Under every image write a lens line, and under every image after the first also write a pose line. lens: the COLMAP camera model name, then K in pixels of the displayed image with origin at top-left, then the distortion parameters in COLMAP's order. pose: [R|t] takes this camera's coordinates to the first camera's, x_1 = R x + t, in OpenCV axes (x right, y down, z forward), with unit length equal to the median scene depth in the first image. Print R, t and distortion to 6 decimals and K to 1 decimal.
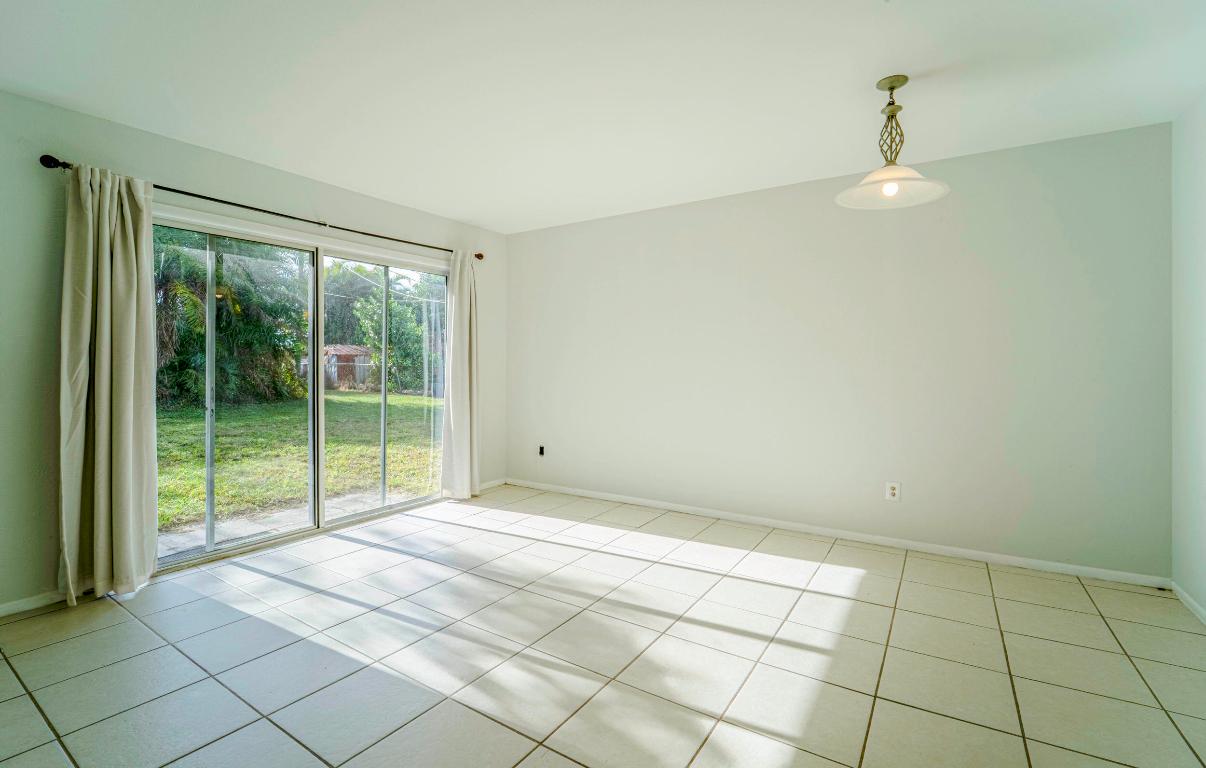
lens RADIAL K [[502.0, 0, 603.0], [0, 502.0, 373.8], [0, 0, 1]] dist [0.018009, -0.000358]
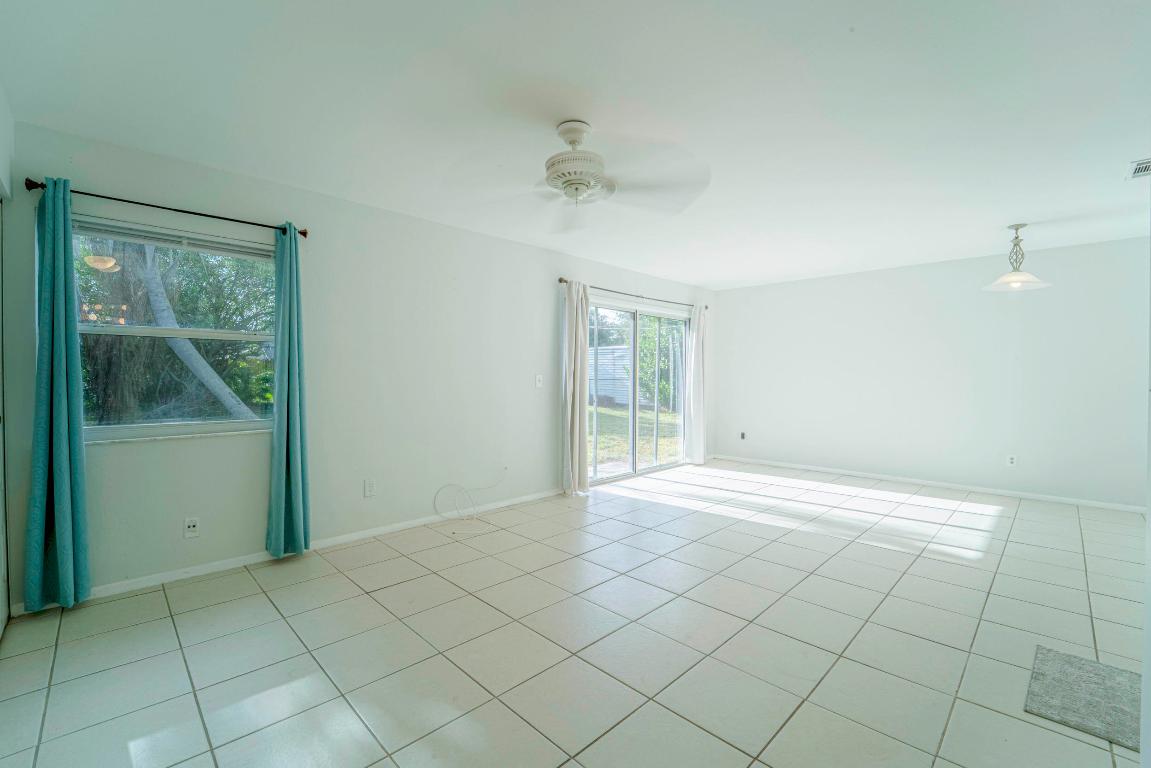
lens RADIAL K [[491.6, 0, 581.6], [0, 491.6, 378.7], [0, 0, 1]] dist [-0.001655, 0.000327]
pose [[0.988600, 0.005853, -0.150450, -0.497087], [-0.007706, 0.999901, -0.011739, 0.005692], [0.150367, 0.012764, 0.988548, -0.682614]]
